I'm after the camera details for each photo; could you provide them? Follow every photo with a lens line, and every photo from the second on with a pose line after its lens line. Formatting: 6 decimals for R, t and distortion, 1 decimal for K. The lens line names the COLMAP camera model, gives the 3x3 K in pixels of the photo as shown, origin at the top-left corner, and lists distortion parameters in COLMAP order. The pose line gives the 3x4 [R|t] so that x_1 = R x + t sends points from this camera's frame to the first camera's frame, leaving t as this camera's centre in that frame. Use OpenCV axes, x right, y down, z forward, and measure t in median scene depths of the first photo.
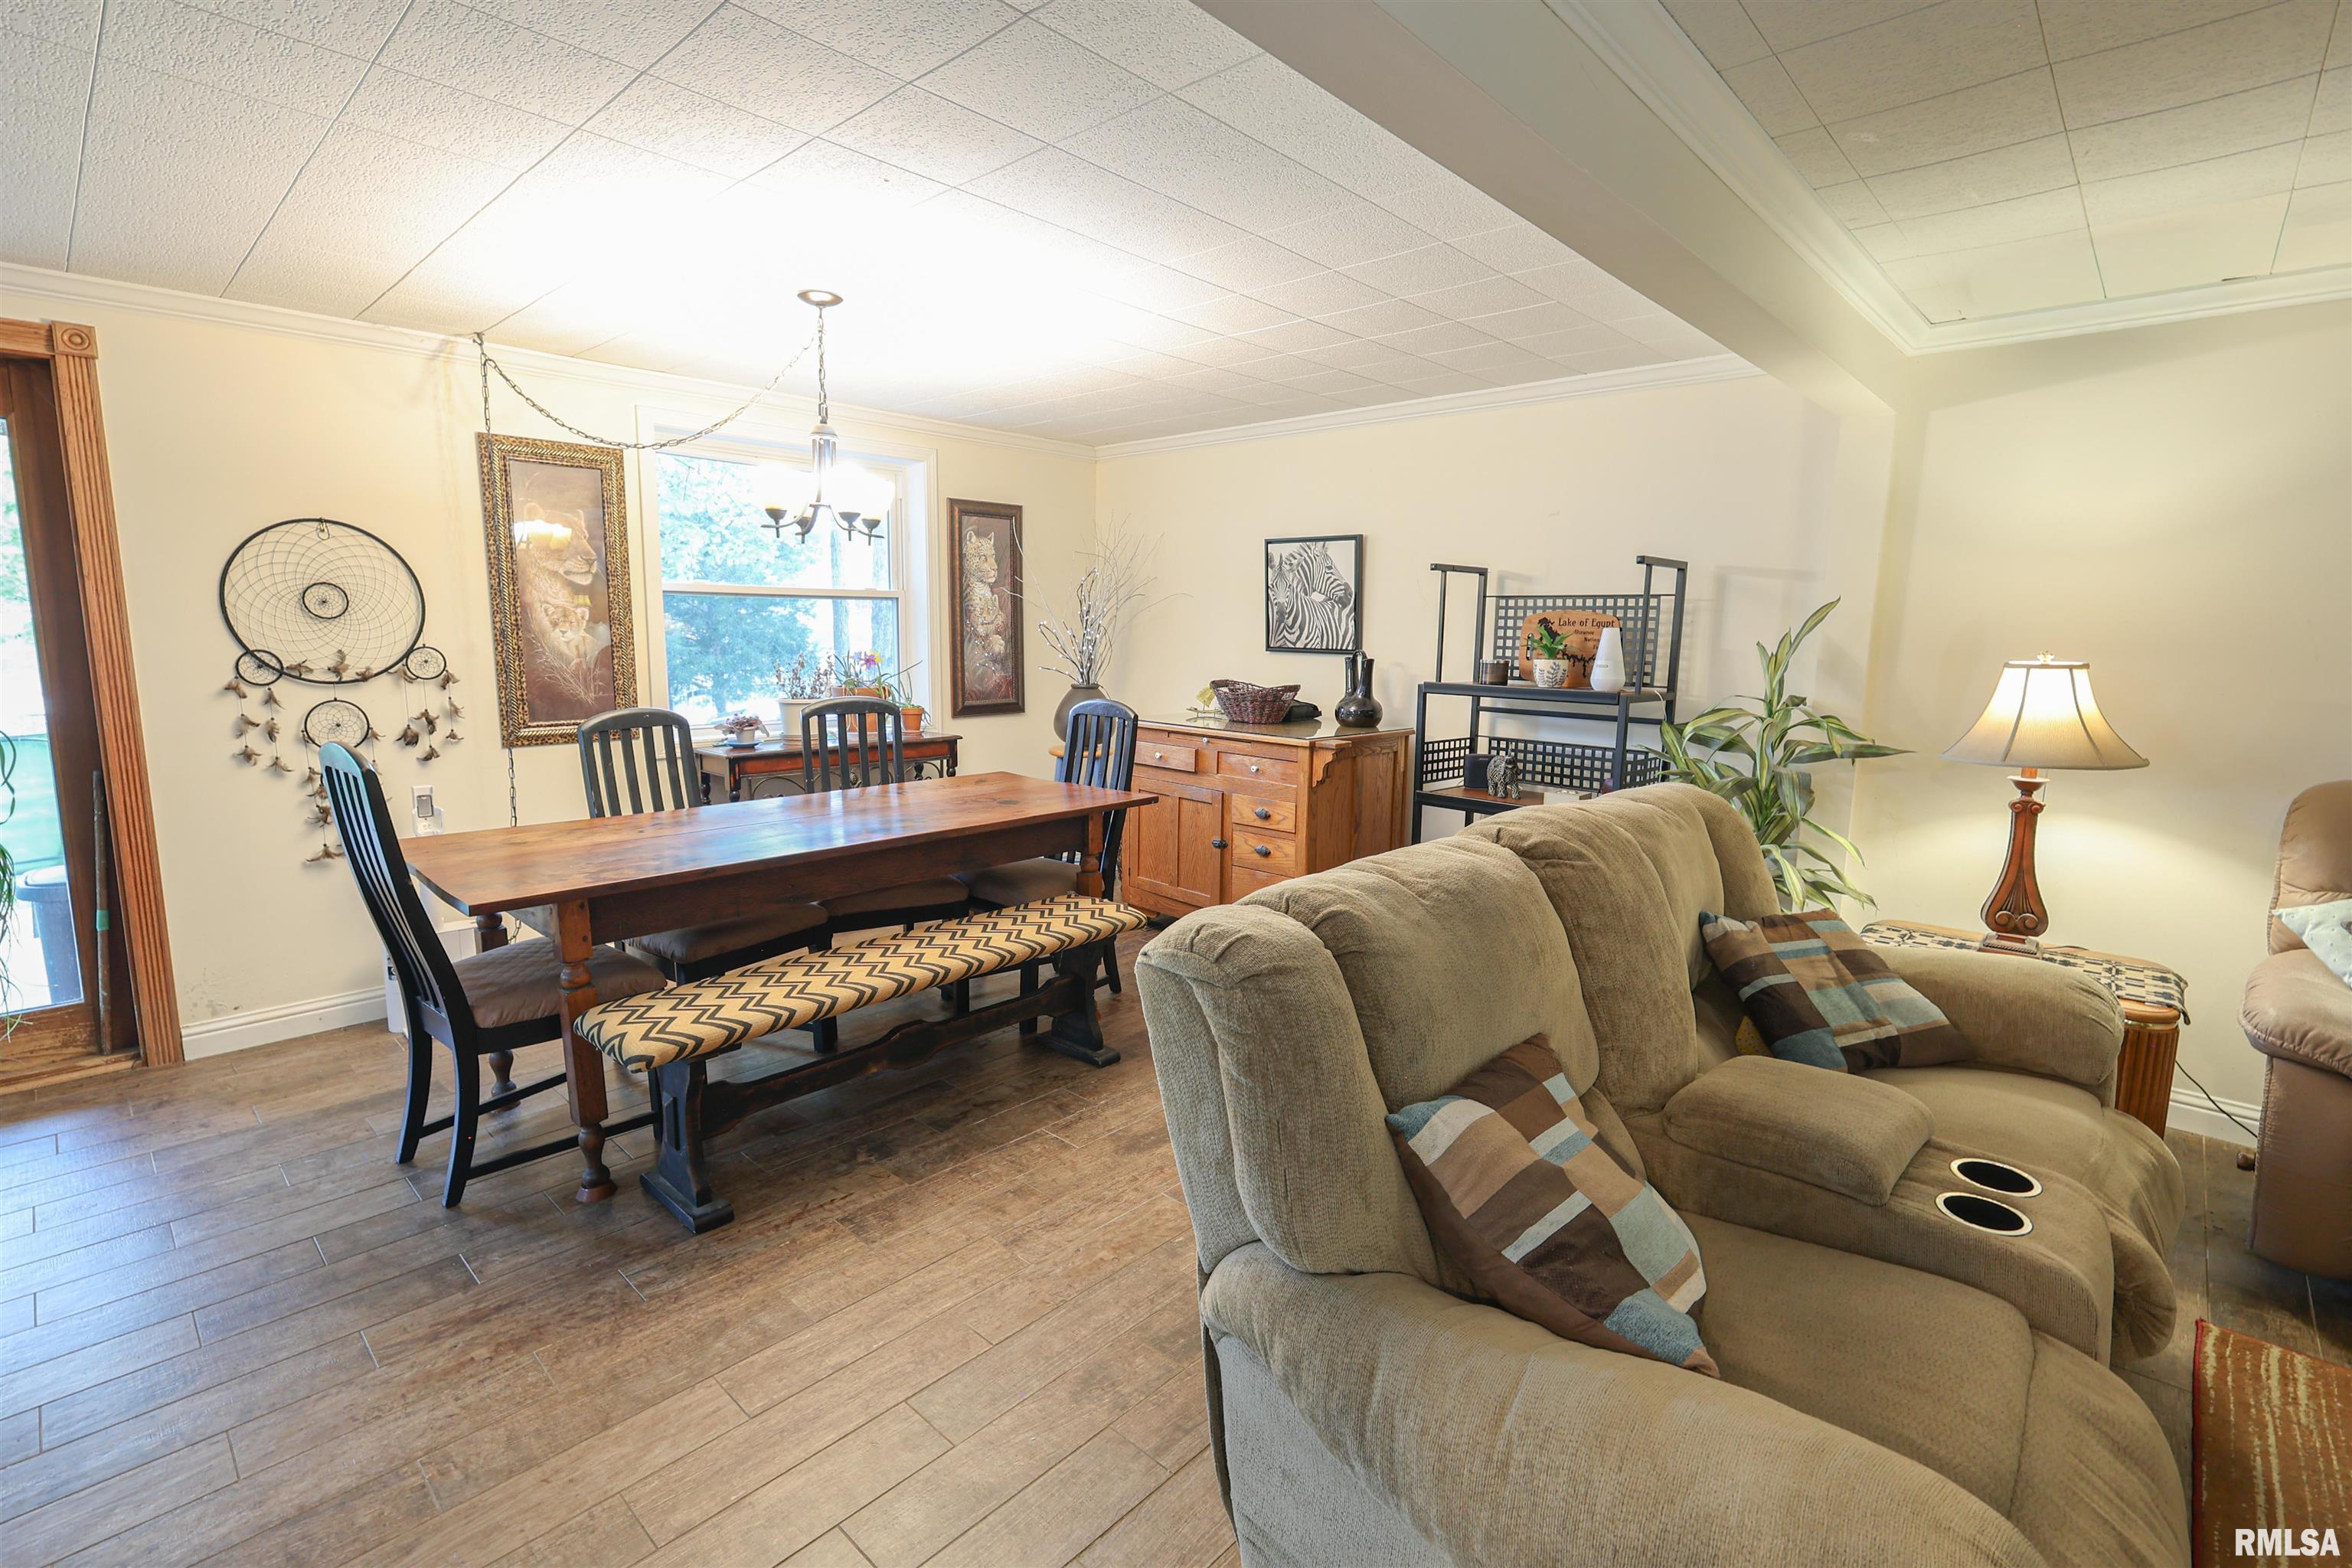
lens RADIAL K [[1061.8, 0, 1178.8], [0, 1061.8, 783.6], [0, 0, 1]] dist [-0.003721, -0.000116]
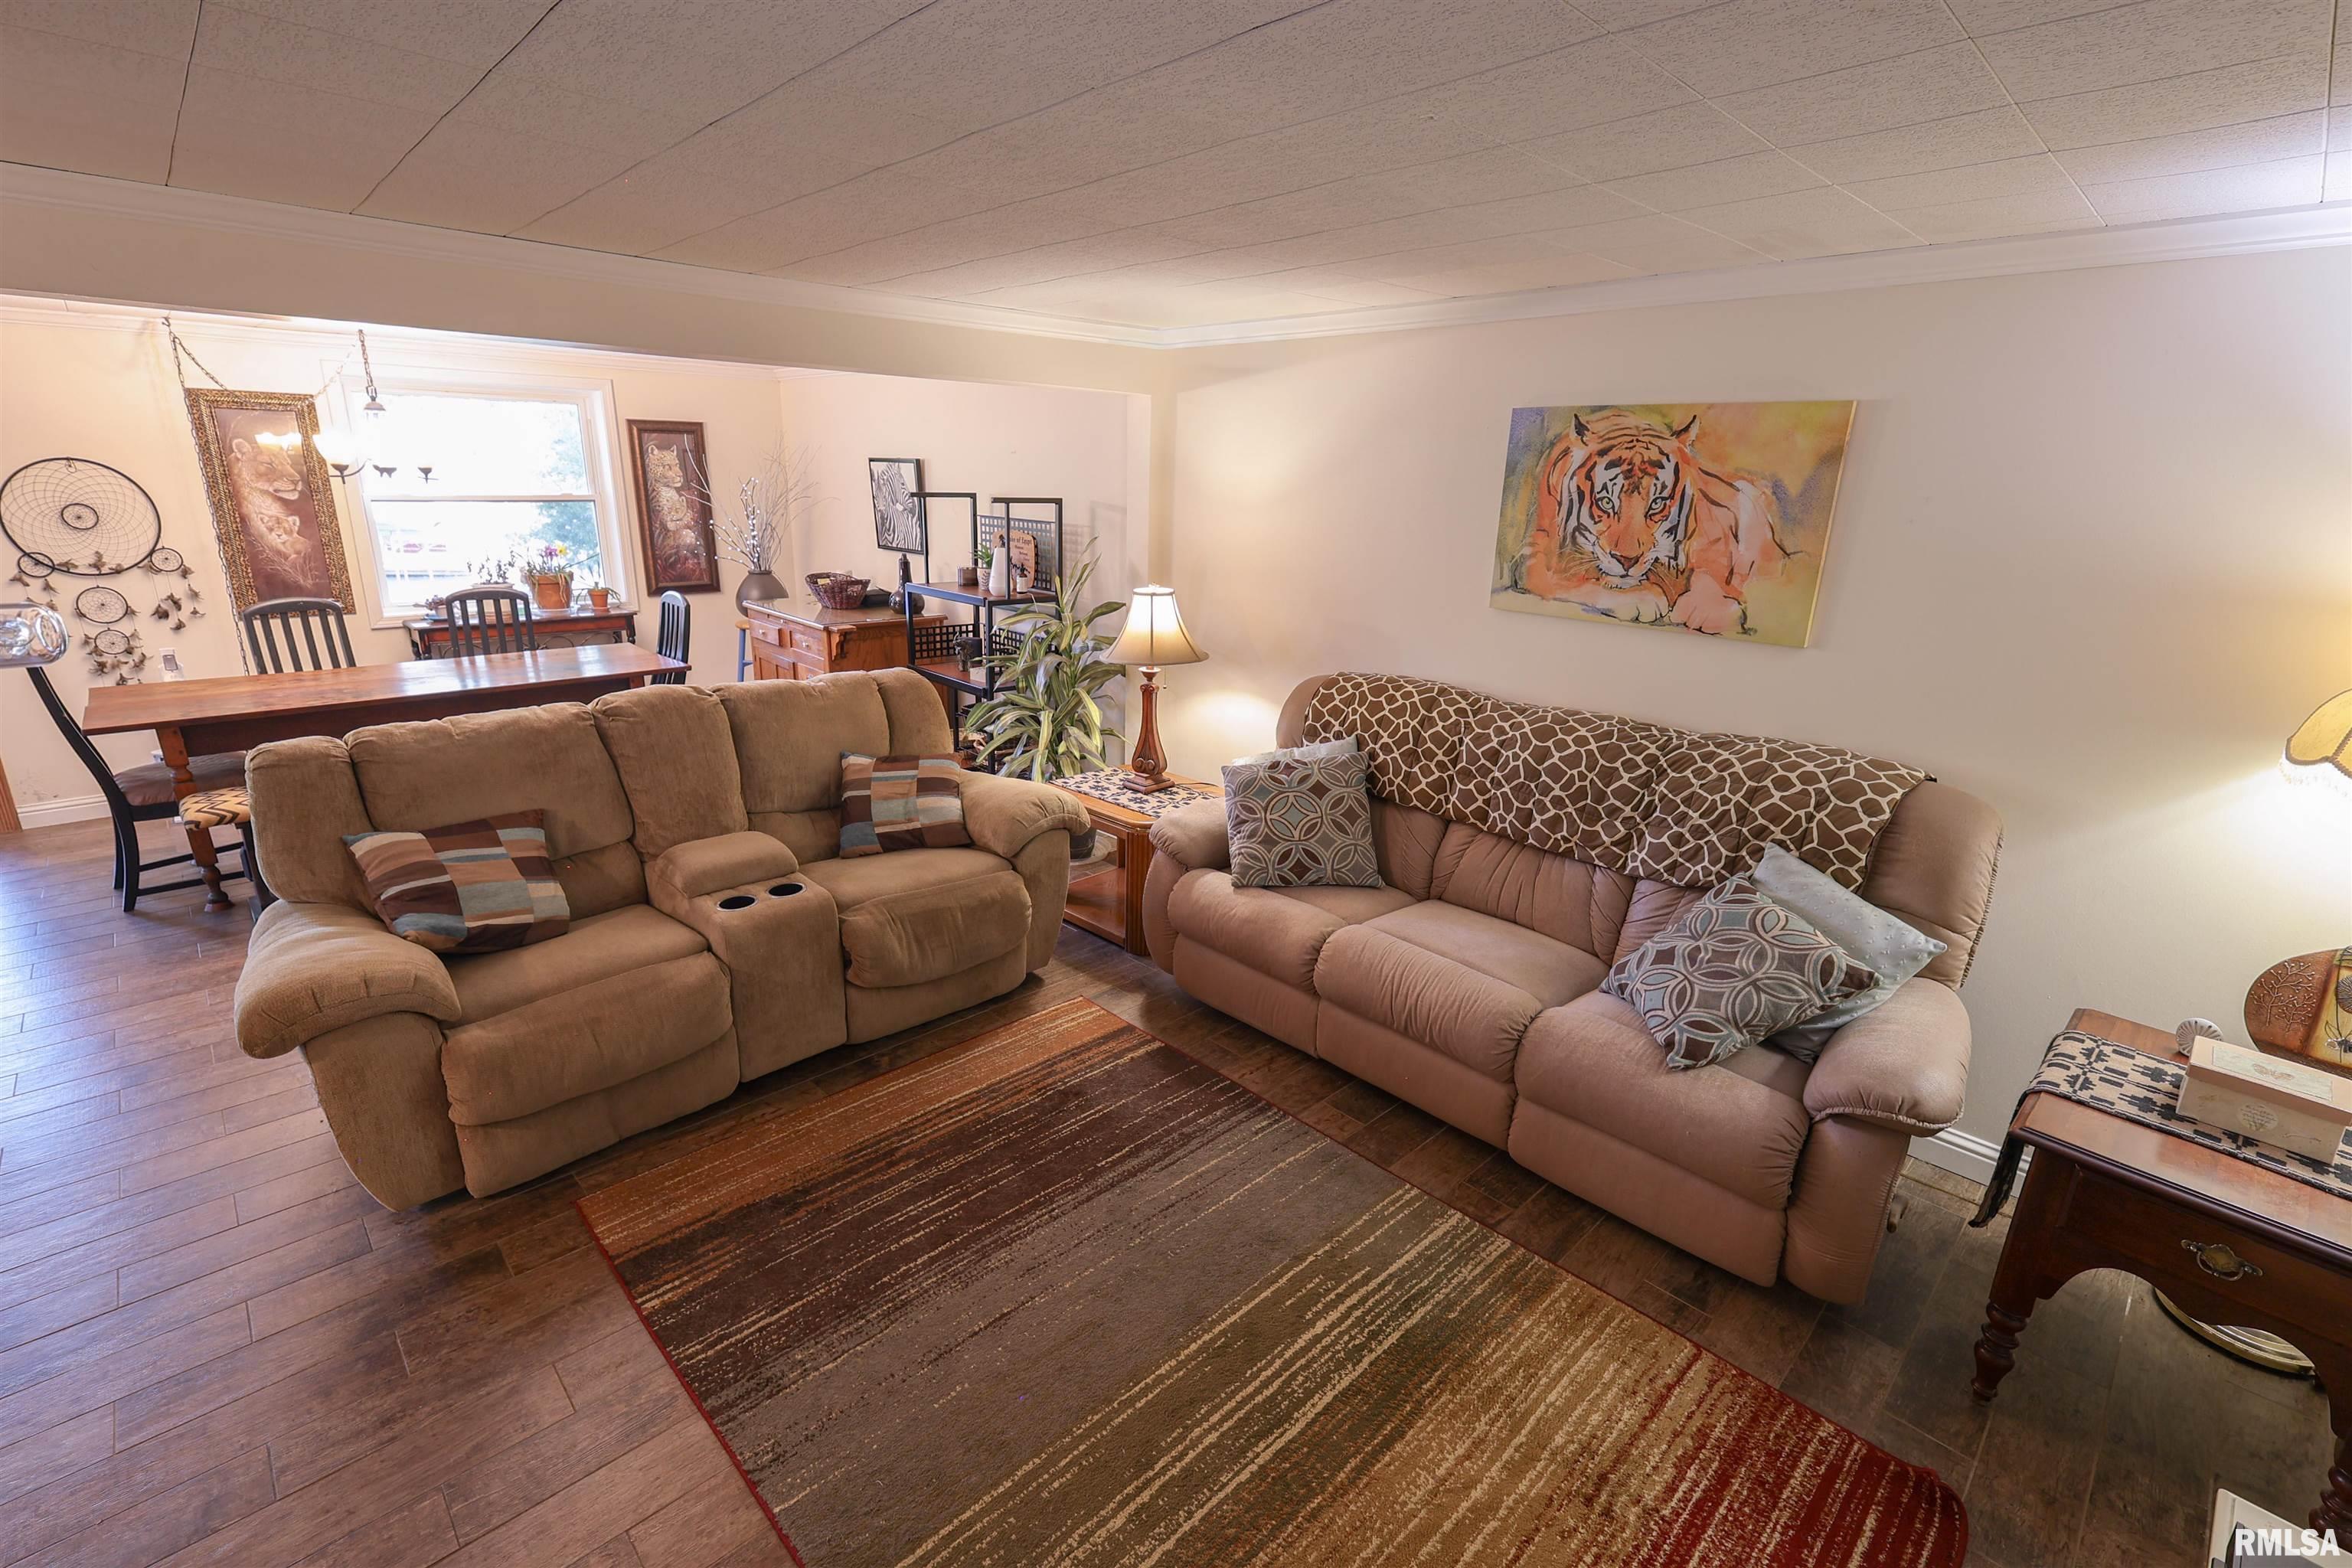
lens RADIAL K [[1038.8, 0, 1171.0], [0, 1038.8, 786.1], [0, 0, 1]] dist [0.001187, -0.000609]
pose [[0.998402, 0.026774, -0.049758, 0.692766], [-0.019419, 0.989558, 0.142820, -0.038964], [0.053062, -0.141625, 0.988497, -0.334897]]
